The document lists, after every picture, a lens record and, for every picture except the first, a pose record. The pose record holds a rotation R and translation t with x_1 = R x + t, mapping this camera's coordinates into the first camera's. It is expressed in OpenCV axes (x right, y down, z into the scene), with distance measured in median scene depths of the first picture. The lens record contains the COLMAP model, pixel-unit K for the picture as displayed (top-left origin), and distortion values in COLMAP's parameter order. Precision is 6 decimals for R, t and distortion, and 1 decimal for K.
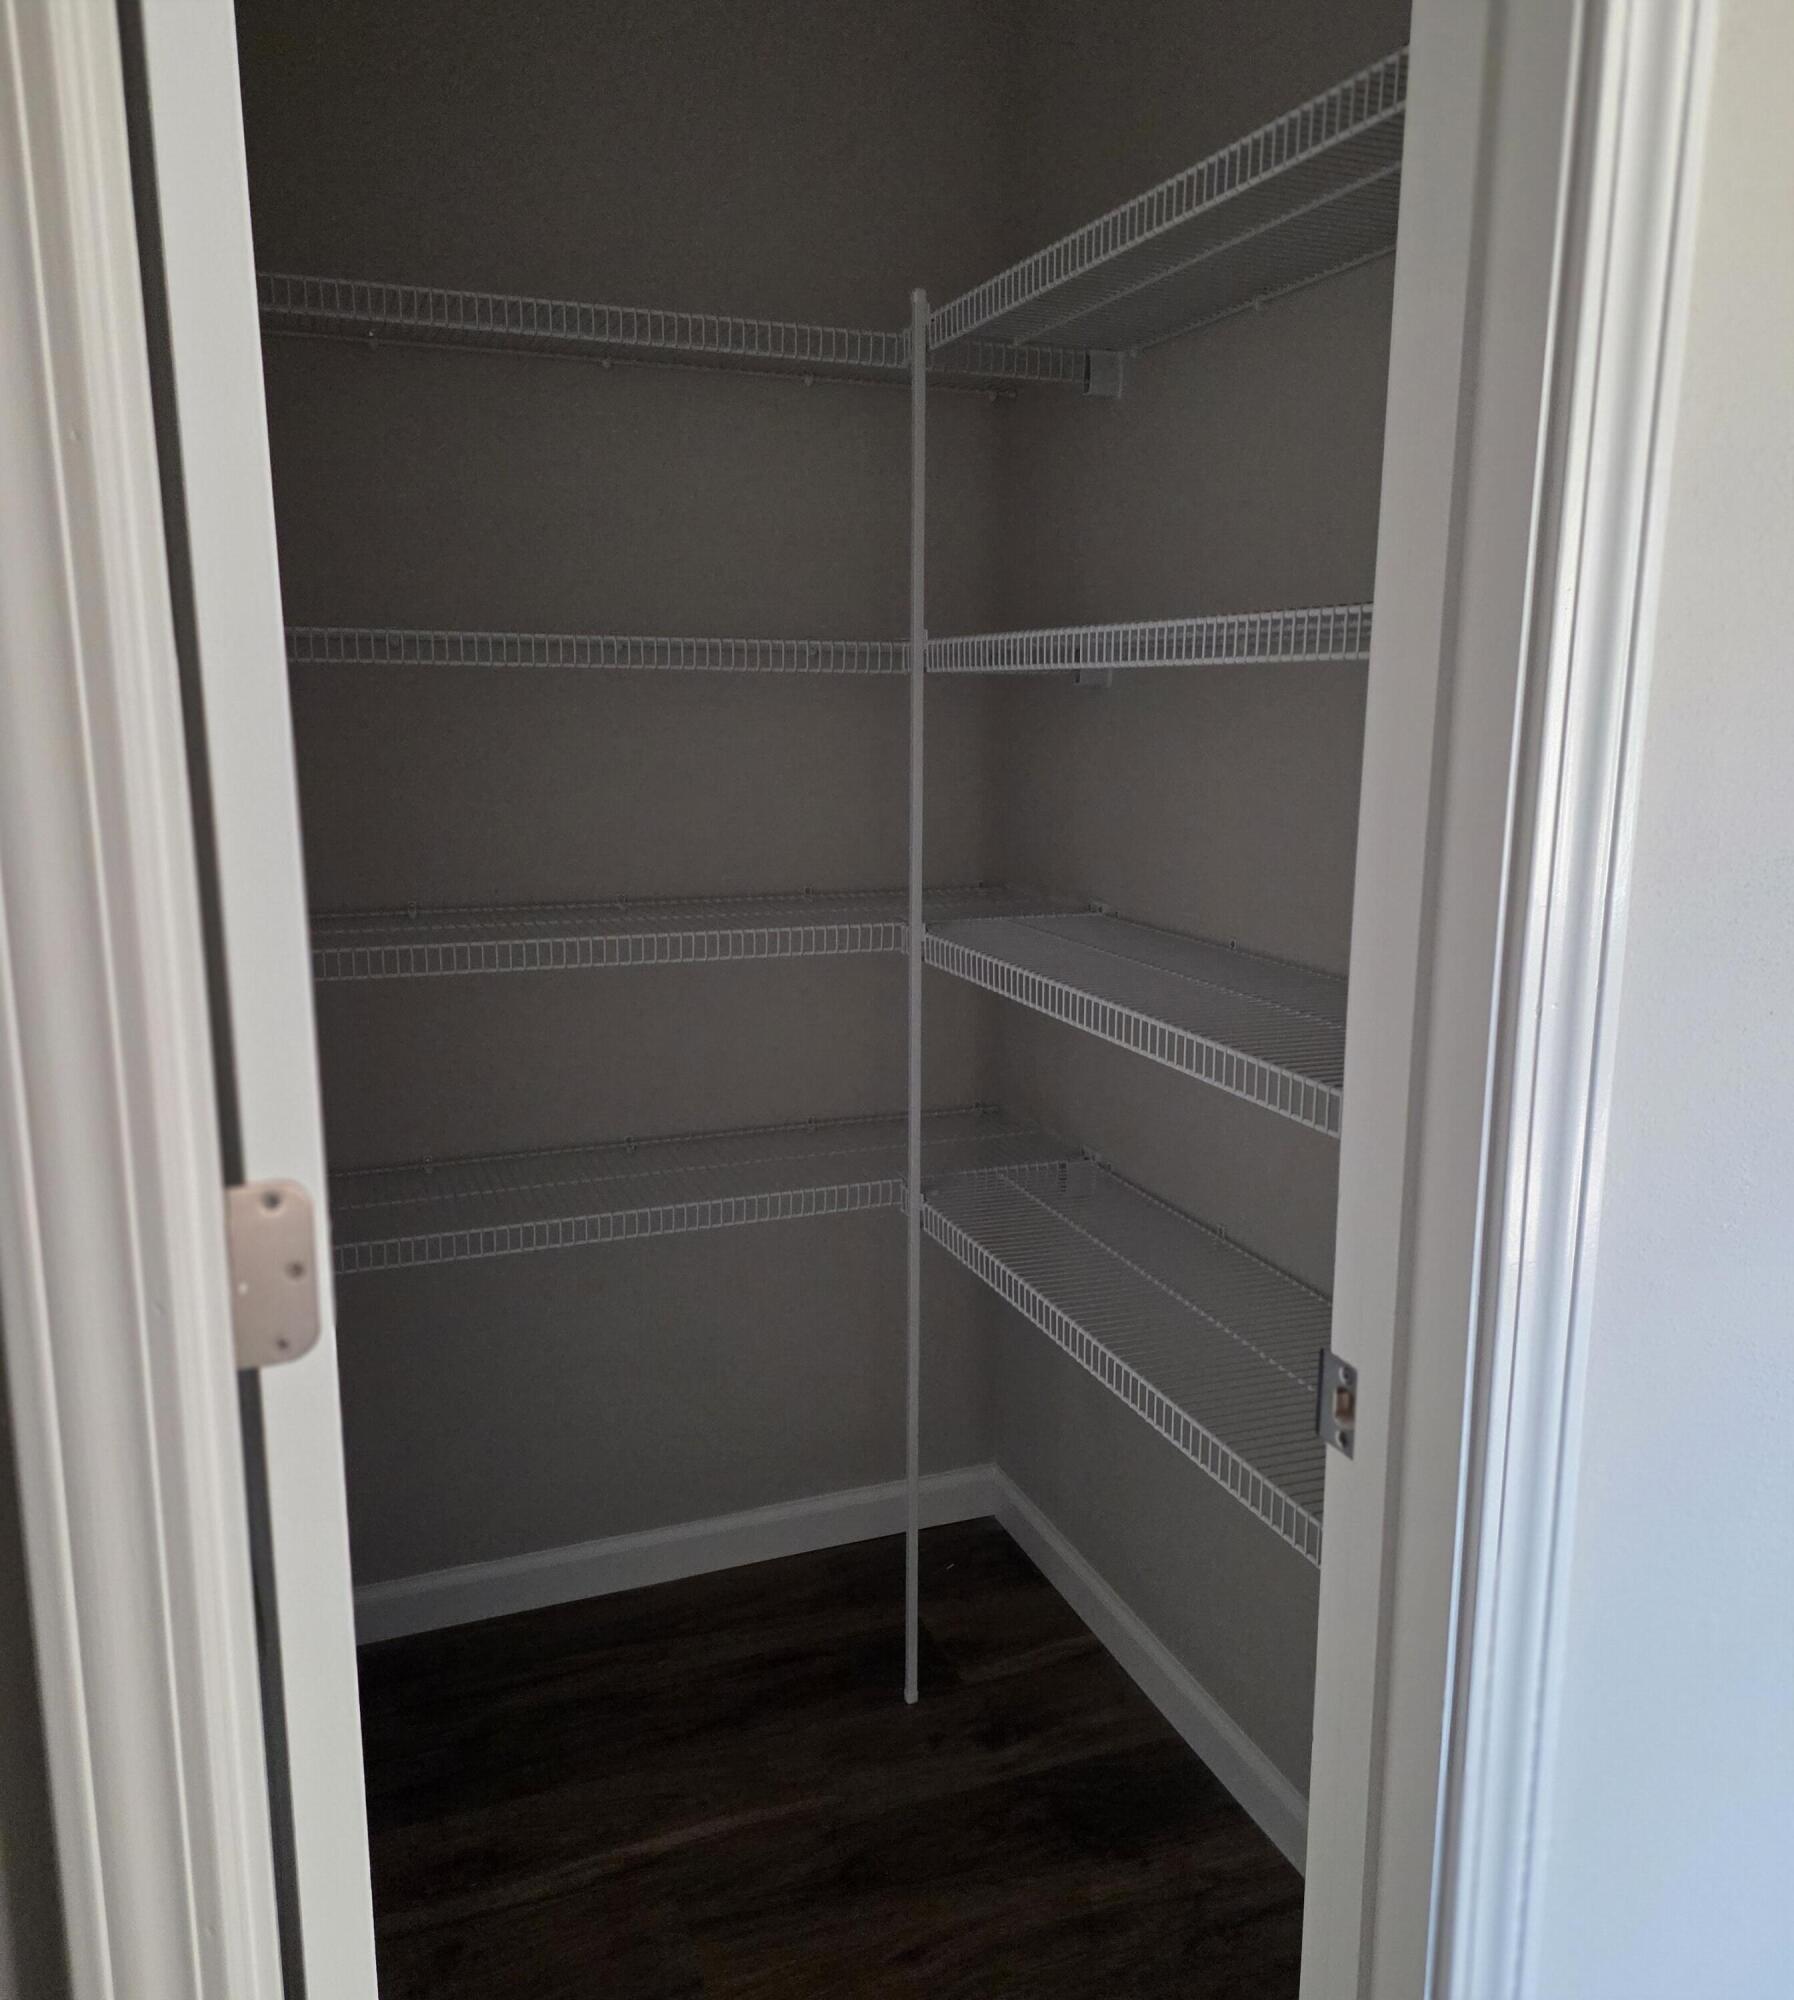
lens RADIAL K [[1575.8, 0, 888.9], [0, 1575.8, 991.4], [0, 0, 1]] dist [0.080633, -0.069084]
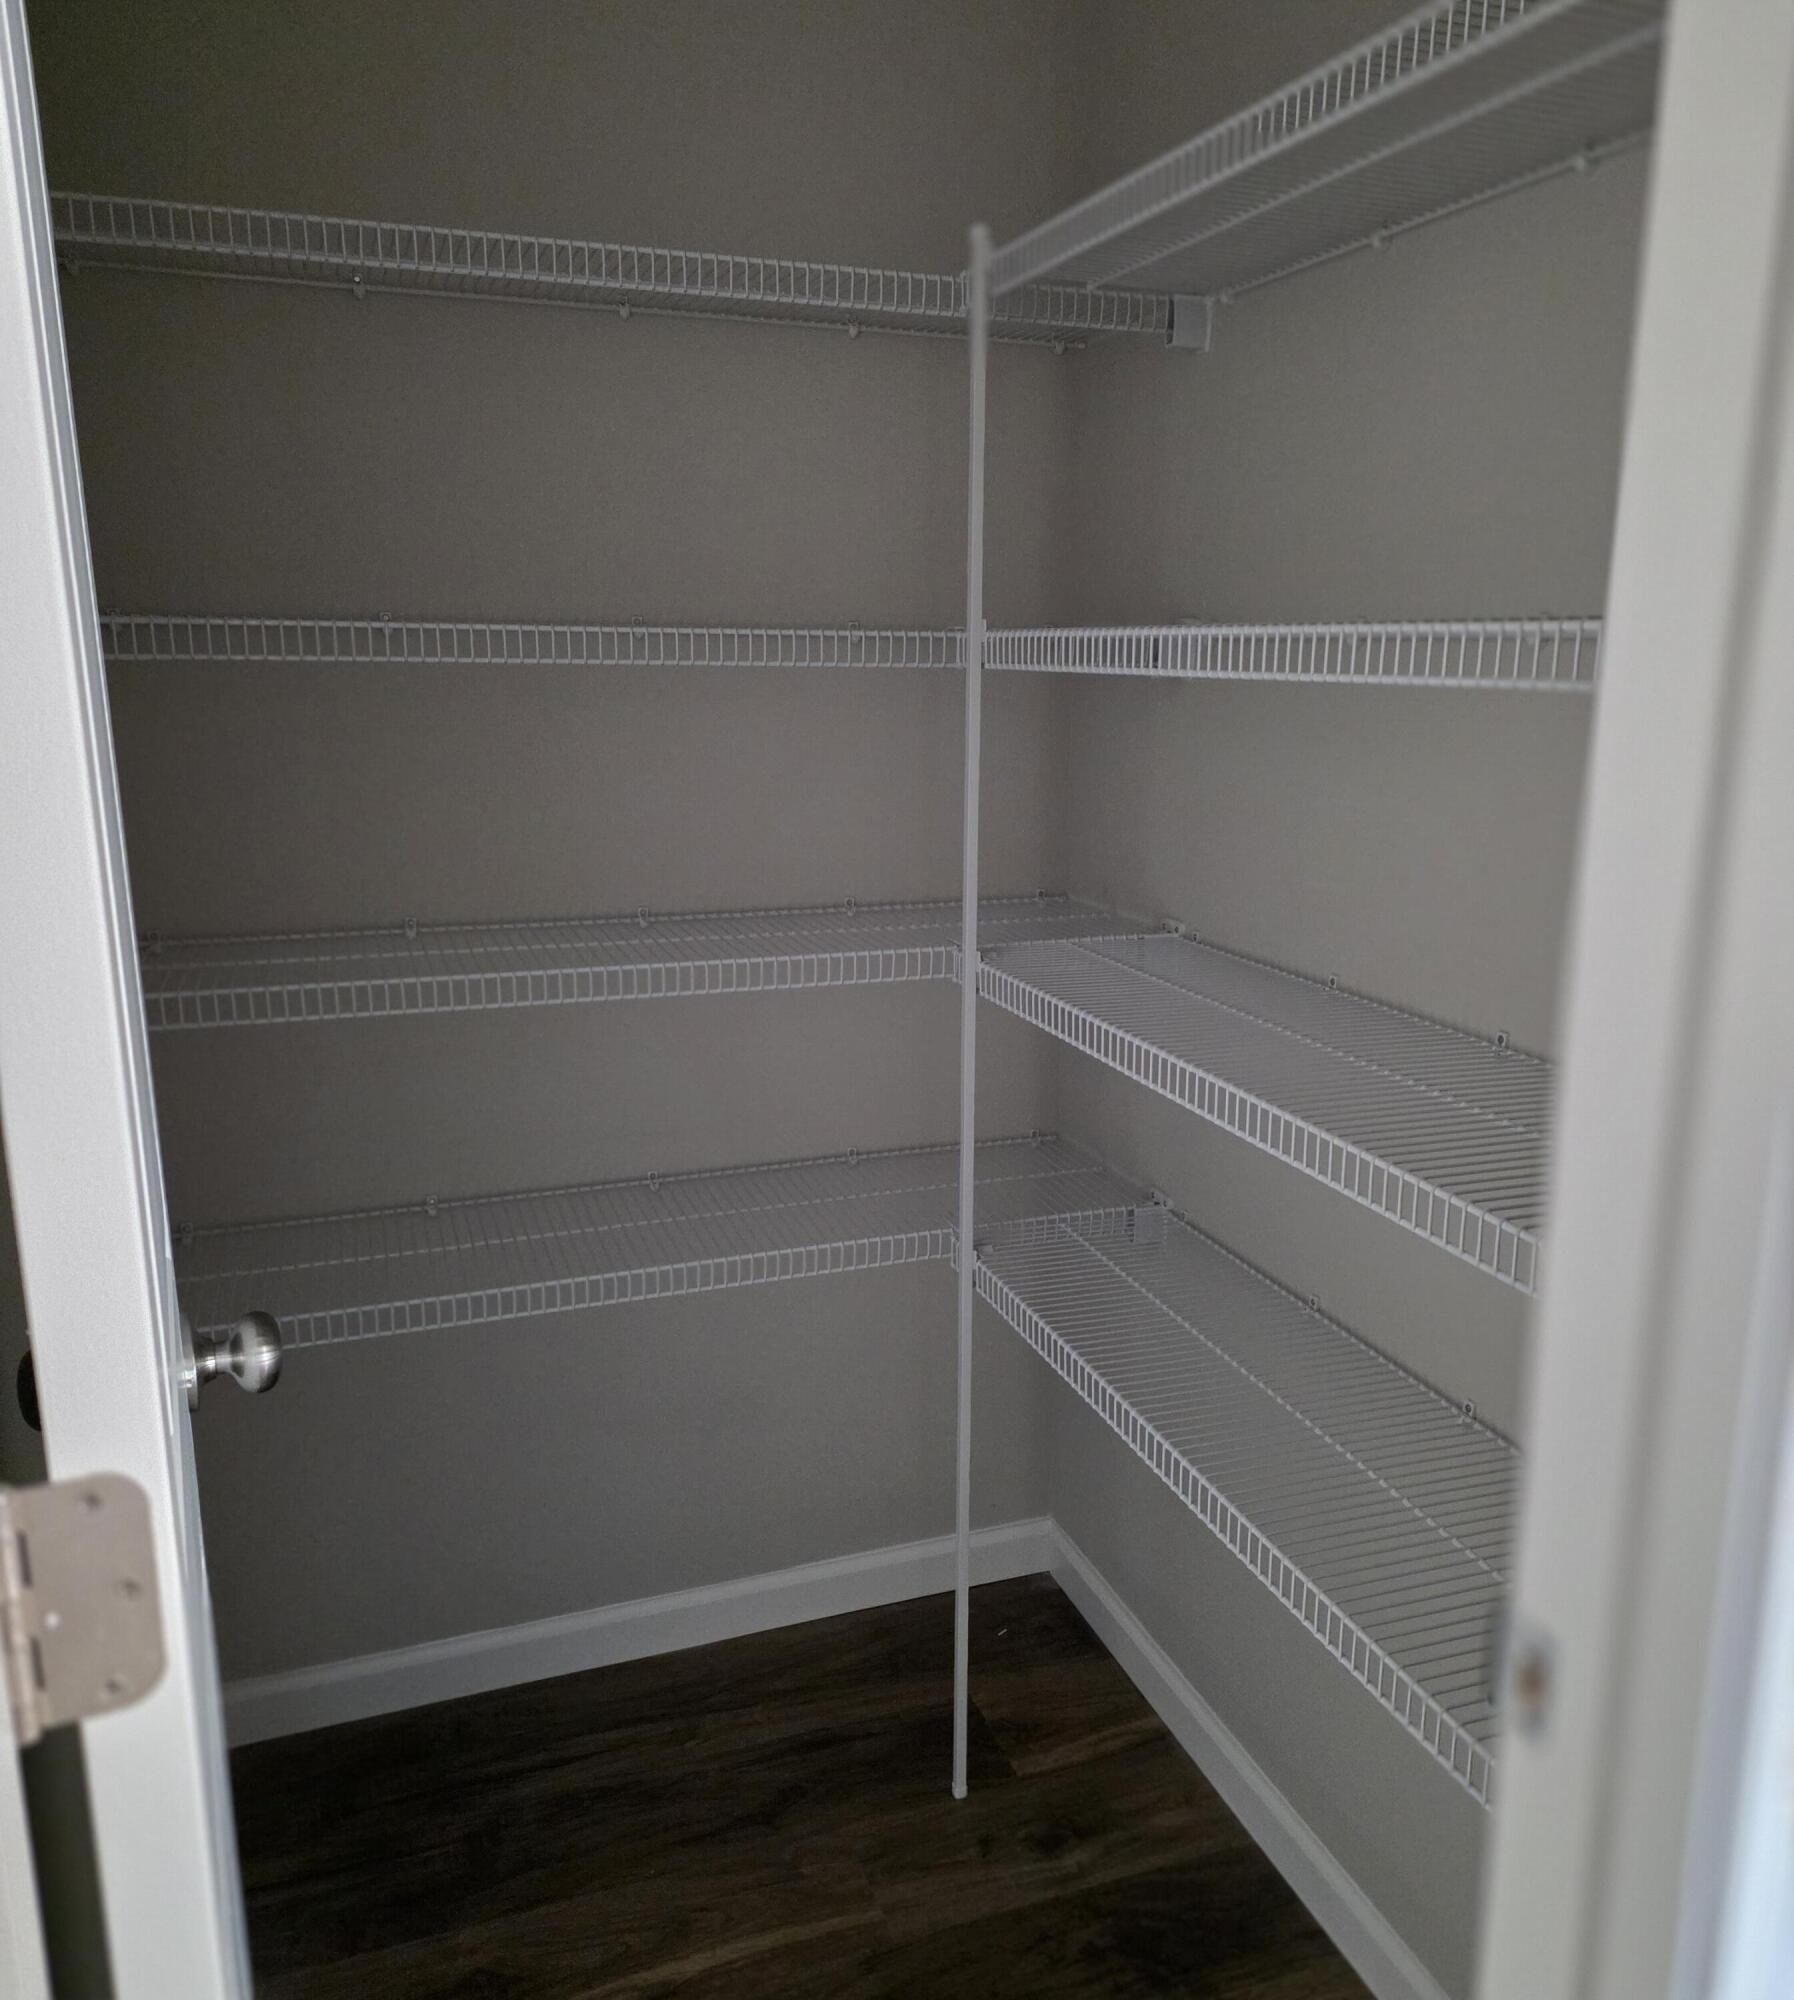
lens RADIAL K [[1575.8, 0, 904.9], [0, 1575.8, 1002.3], [0, 0, 1]] dist [0.080633, -0.069084]
pose [[0.999801, 0.005699, -0.019116, -0.002465], [-0.005020, 0.999362, 0.035350, -0.043690], [0.019306, -0.035247, 0.999192, 0.105204]]
